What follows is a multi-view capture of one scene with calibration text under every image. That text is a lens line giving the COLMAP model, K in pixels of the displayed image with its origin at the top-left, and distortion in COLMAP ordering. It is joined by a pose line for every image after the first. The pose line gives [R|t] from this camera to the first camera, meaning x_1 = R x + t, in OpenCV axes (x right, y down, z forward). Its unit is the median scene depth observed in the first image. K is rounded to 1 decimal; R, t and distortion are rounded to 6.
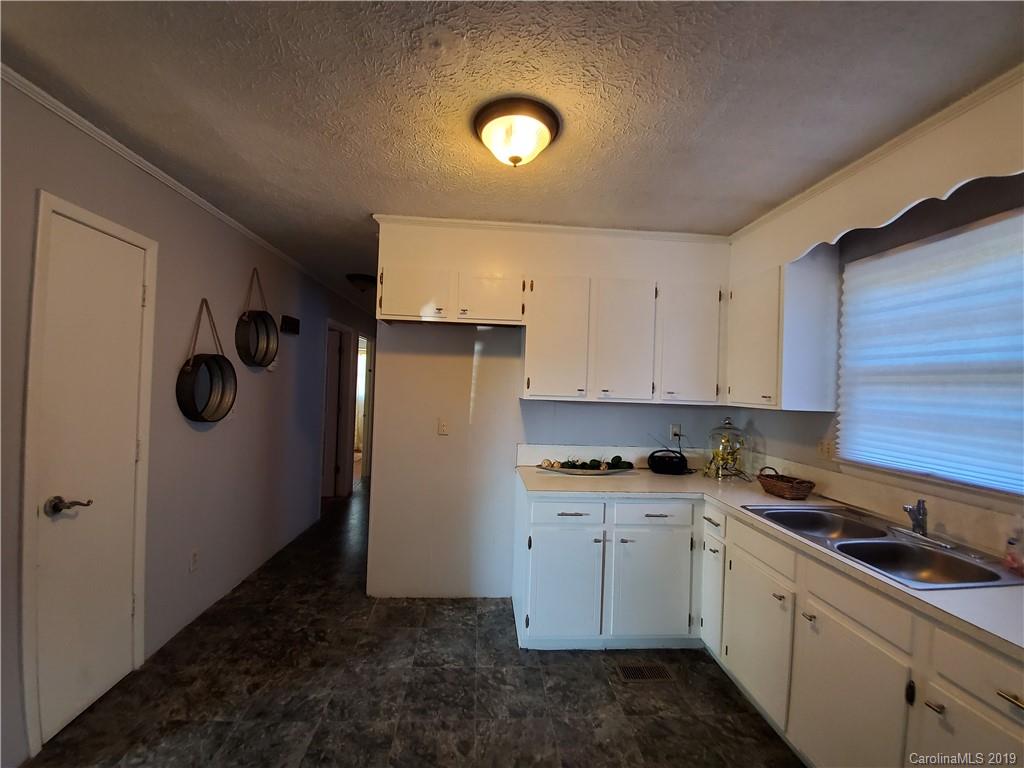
lens RADIAL K [[407.4, 0, 508.7], [0, 407.4, 380.5], [0, 0, 1]] dist [0.006309, -0.013155]
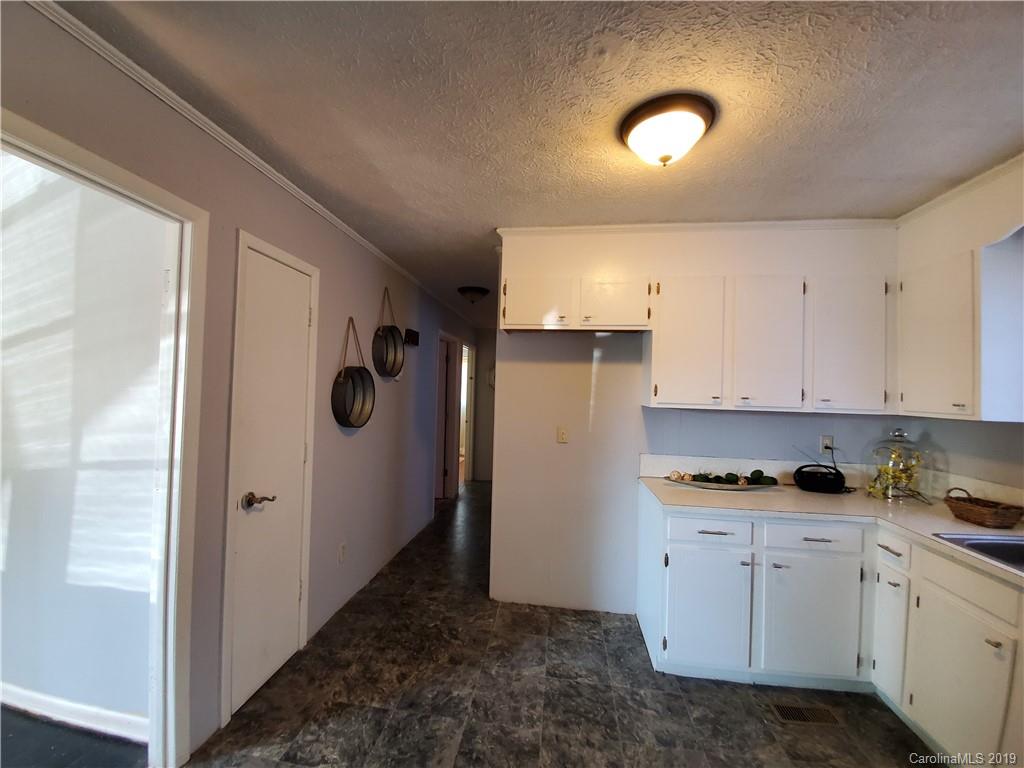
lens RADIAL K [[407.4, 0, 505.7], [0, 407.4, 380.2], [0, 0, 1]] dist [0.006309, -0.013155]
pose [[0.979018, -0.011626, -0.203443, -0.126915], [0.008942, 0.999861, -0.014106, -0.009110], [0.203579, 0.011991, 0.978985, -0.005398]]
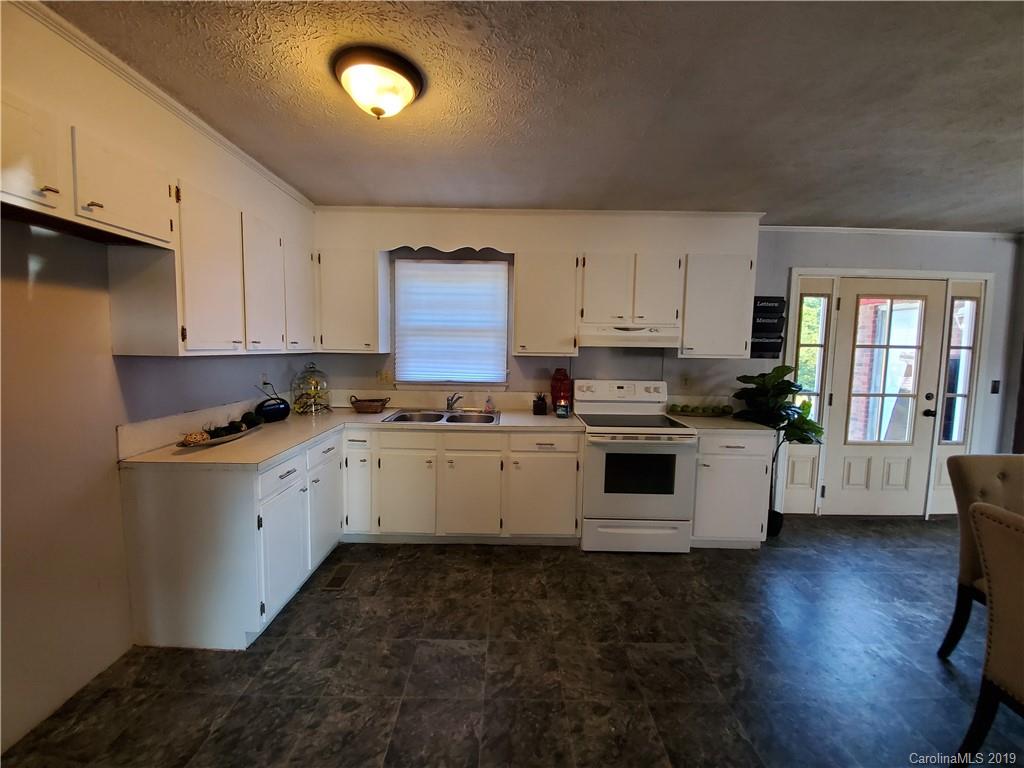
lens RADIAL K [[407.4, 0, 511.2], [0, 407.4, 382.4], [0, 0, 1]] dist [0.006309, -0.013155]
pose [[0.051201, -0.119464, 0.991517, -0.804201], [-0.027859, 0.992262, 0.120992, -0.014305], [-0.998300, -0.033818, 0.047477, 0.478377]]
